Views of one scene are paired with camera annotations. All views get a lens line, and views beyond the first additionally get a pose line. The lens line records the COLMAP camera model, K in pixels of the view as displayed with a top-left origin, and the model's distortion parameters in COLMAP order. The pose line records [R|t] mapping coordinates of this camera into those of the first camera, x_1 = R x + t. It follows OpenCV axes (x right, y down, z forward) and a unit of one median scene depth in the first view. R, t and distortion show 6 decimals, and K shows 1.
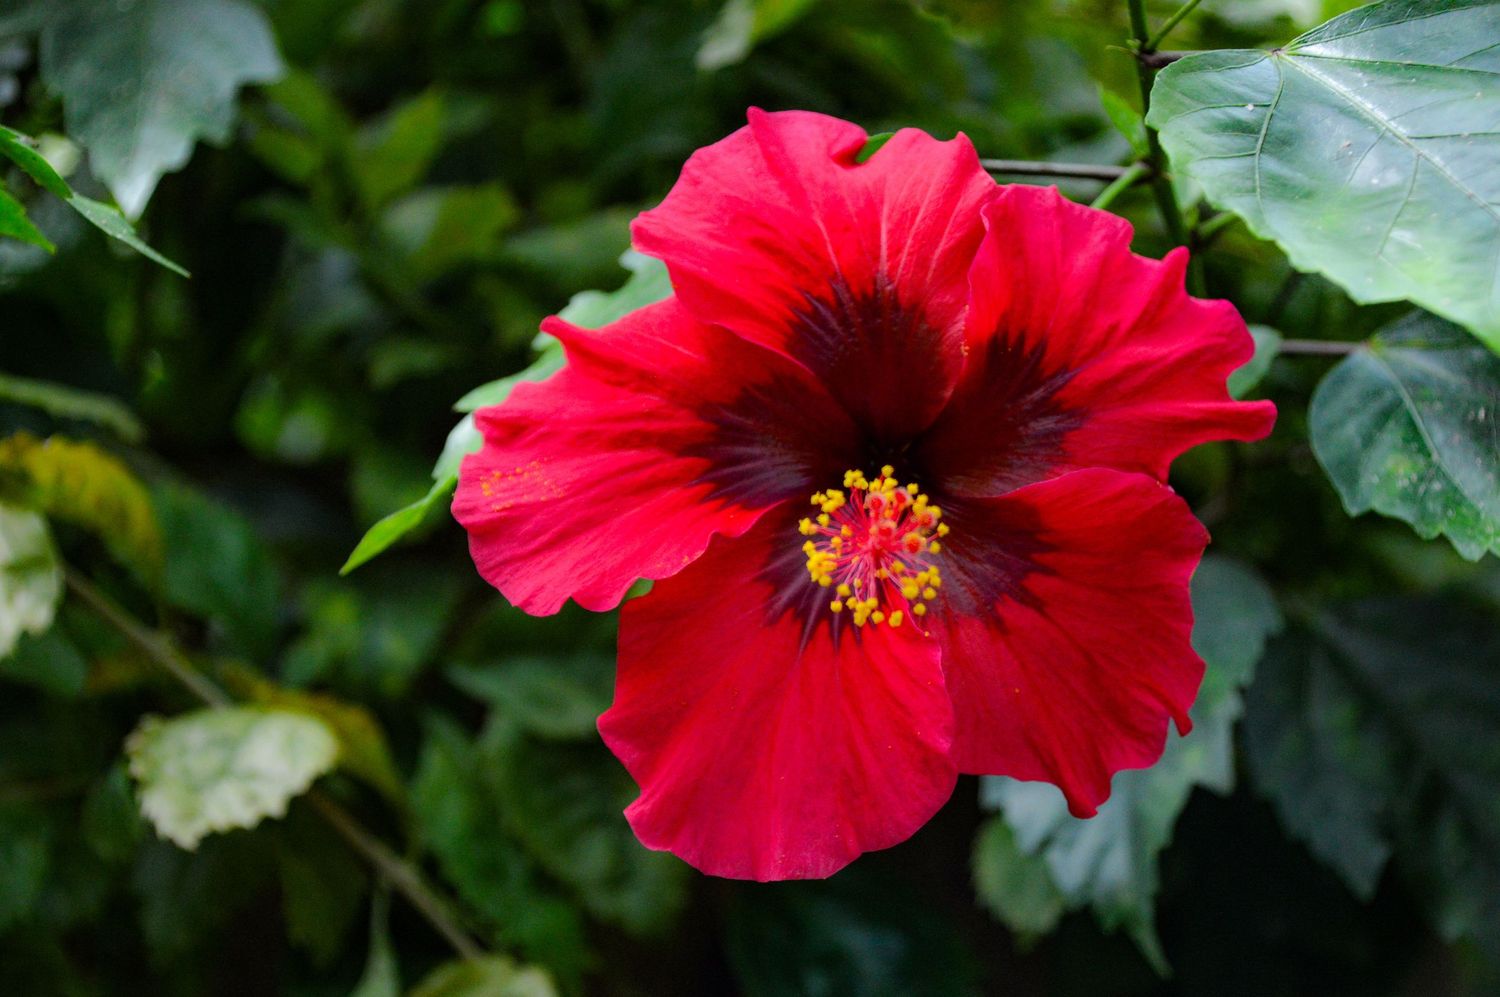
lens RADIAL K [[4132.7, 0, 742.5], [0, 4132.7, 492.4], [0, 0, 1]] dist [0.401422, 0.000000]
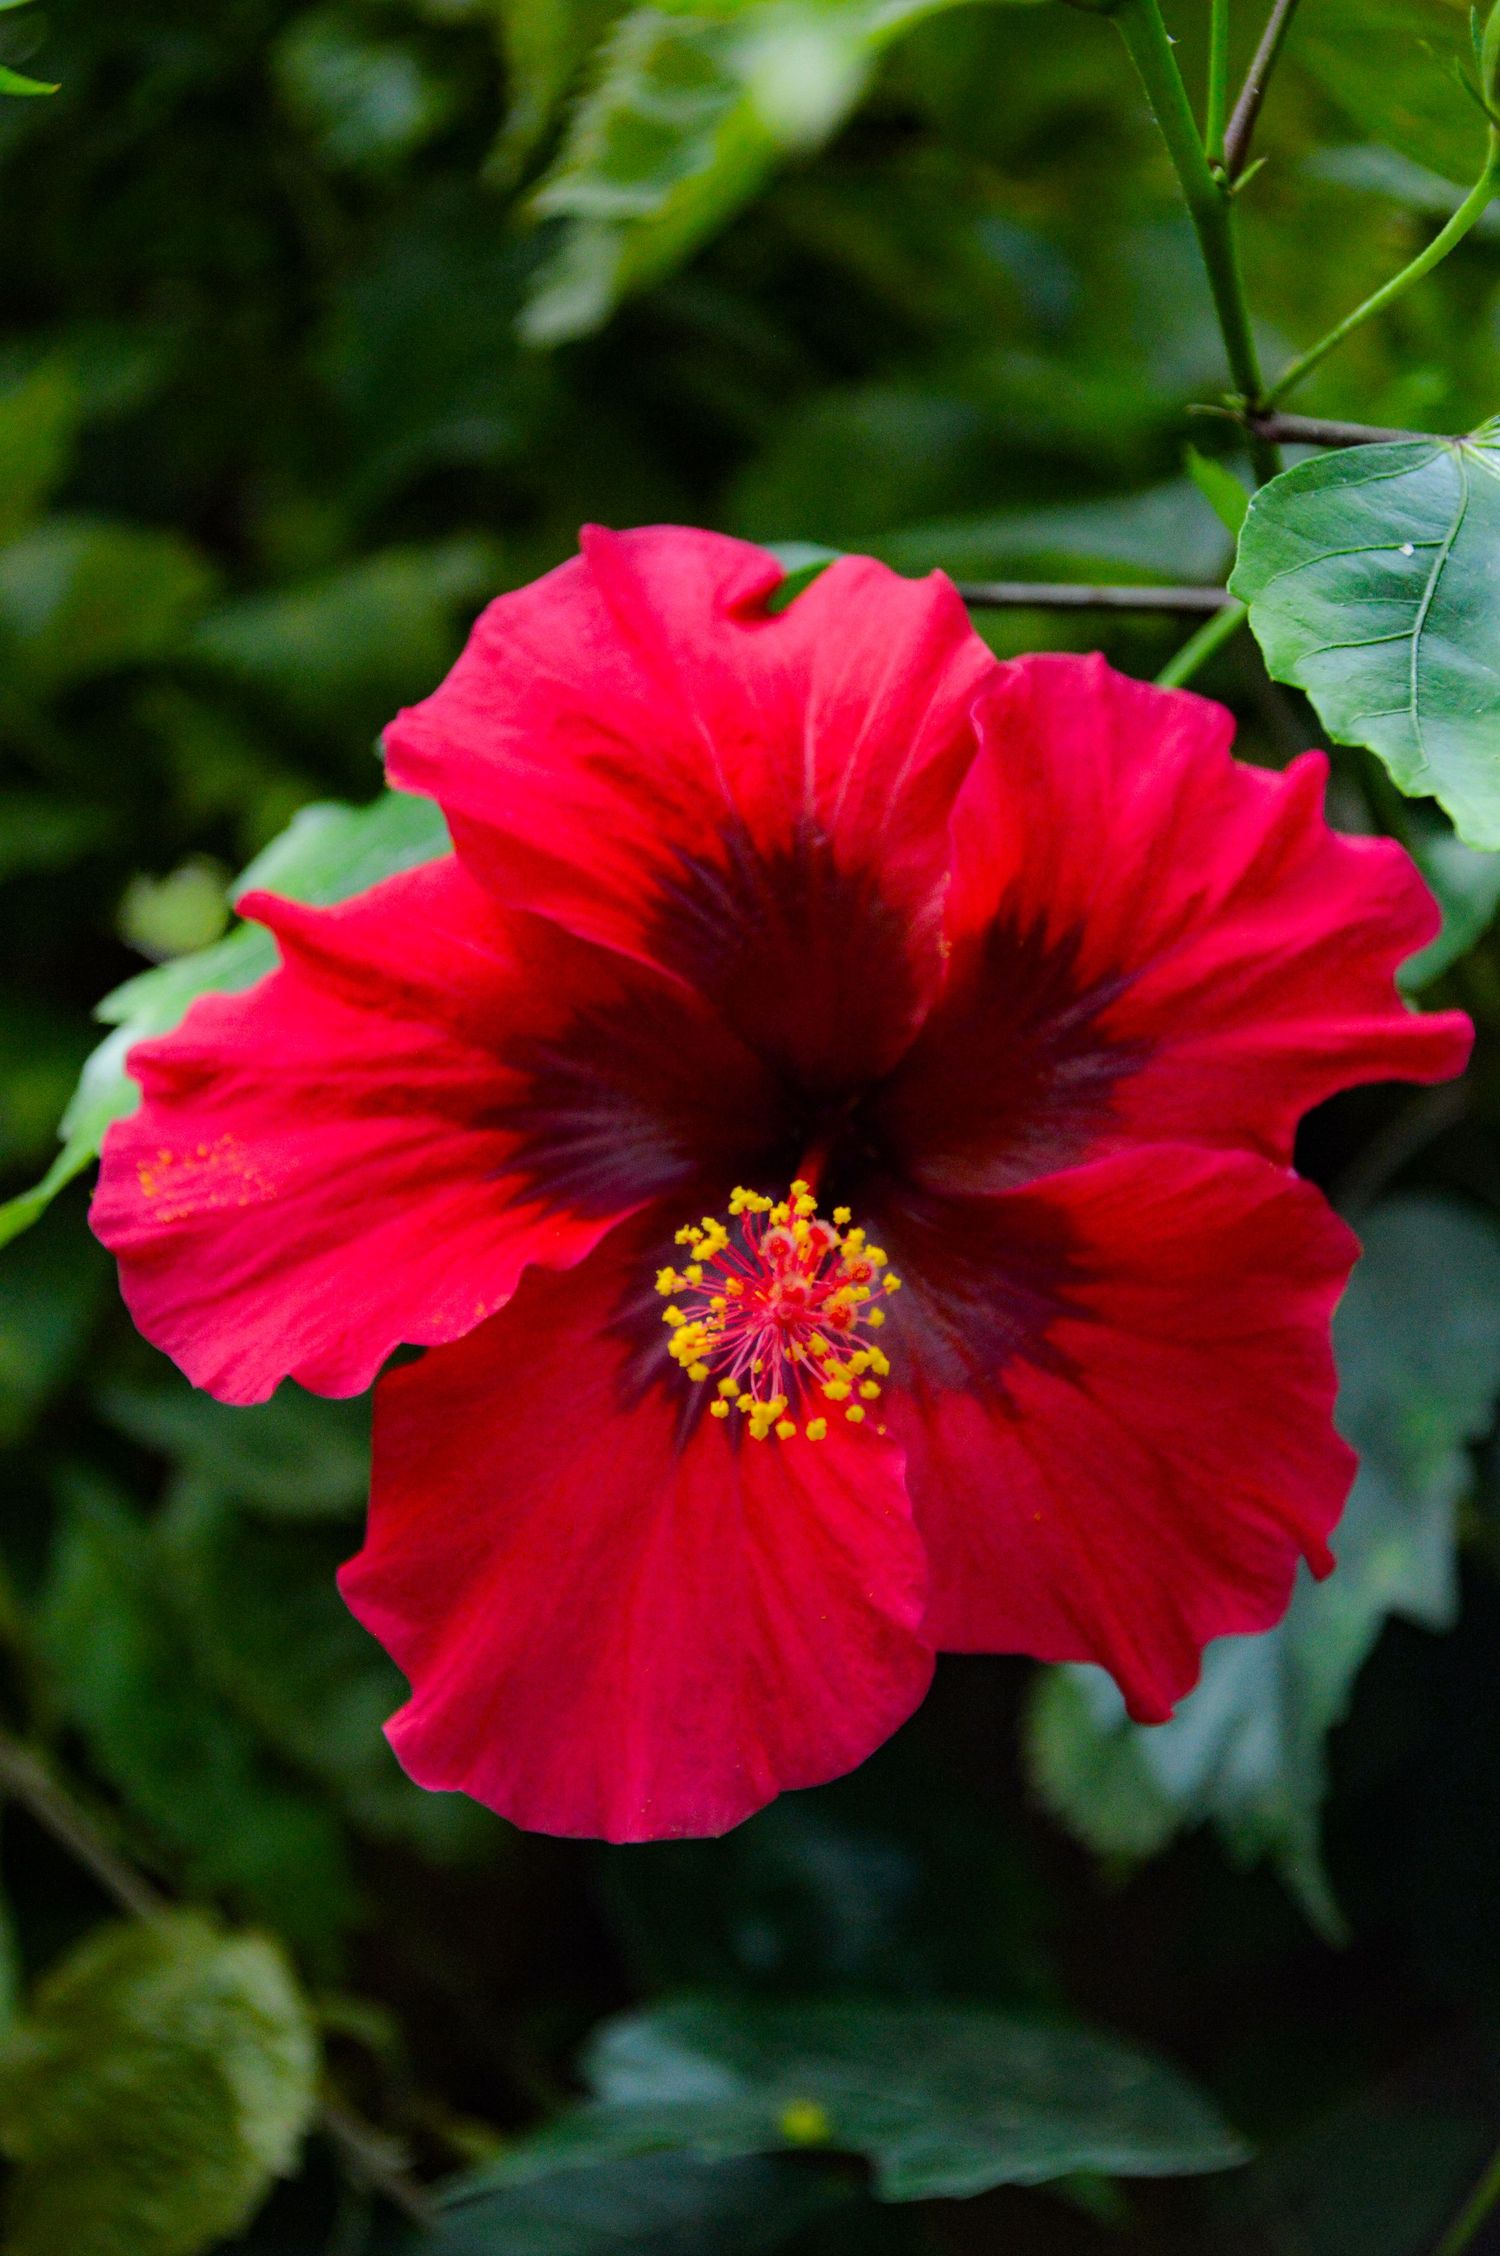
lens RADIAL K [[8825.1, 0, 757.9], [0, 8825.1, 1134.2], [0, 0, 1]] dist [0.733320, 0.000000]
pose [[0.999922, -0.012292, -0.002110, 0.028884], [0.012389, 0.998433, 0.054576, -0.076886], [0.001436, -0.054598, 0.998507, -0.273695]]
